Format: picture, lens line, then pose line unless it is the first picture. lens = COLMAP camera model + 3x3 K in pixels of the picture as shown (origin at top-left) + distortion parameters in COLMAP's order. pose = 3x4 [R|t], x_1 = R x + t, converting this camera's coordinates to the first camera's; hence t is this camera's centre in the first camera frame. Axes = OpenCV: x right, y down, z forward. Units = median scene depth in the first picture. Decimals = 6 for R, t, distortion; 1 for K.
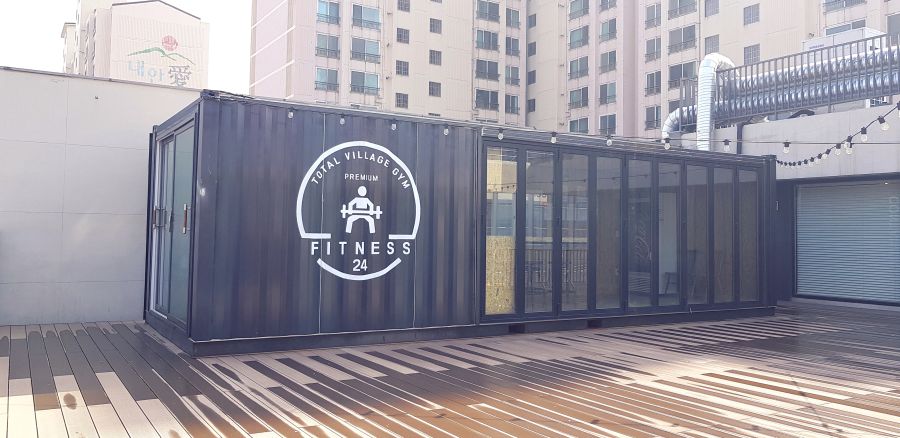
lens RADIAL K [[722.4, 0, 446.5], [0, 722.4, 203.8], [0, 0, 1]] dist [-0.013710, -0.003753]
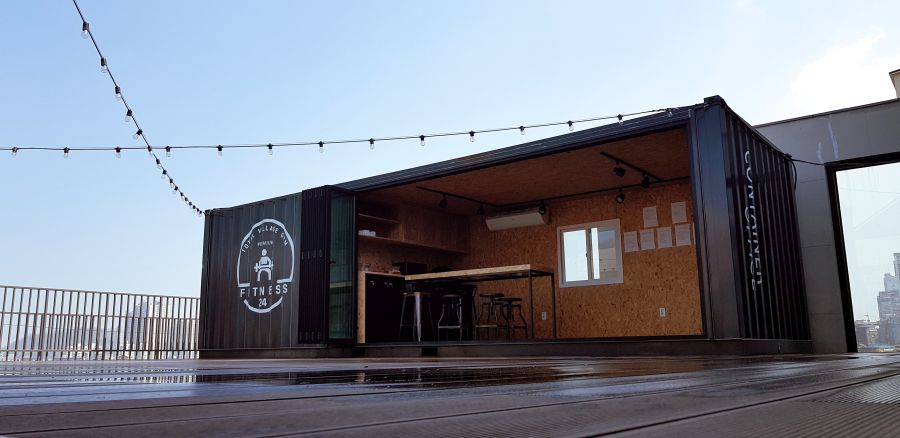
lens RADIAL K [[722.4, 0, 446.5], [0, 722.4, 203.8], [0, 0, 1]] dist [-0.013710, -0.003753]
pose [[0.346041, -0.211062, -0.914171, 1.388266], [0.058267, 0.977322, -0.203586, 0.208372], [0.936408, 0.017183, 0.350491, 0.829199]]
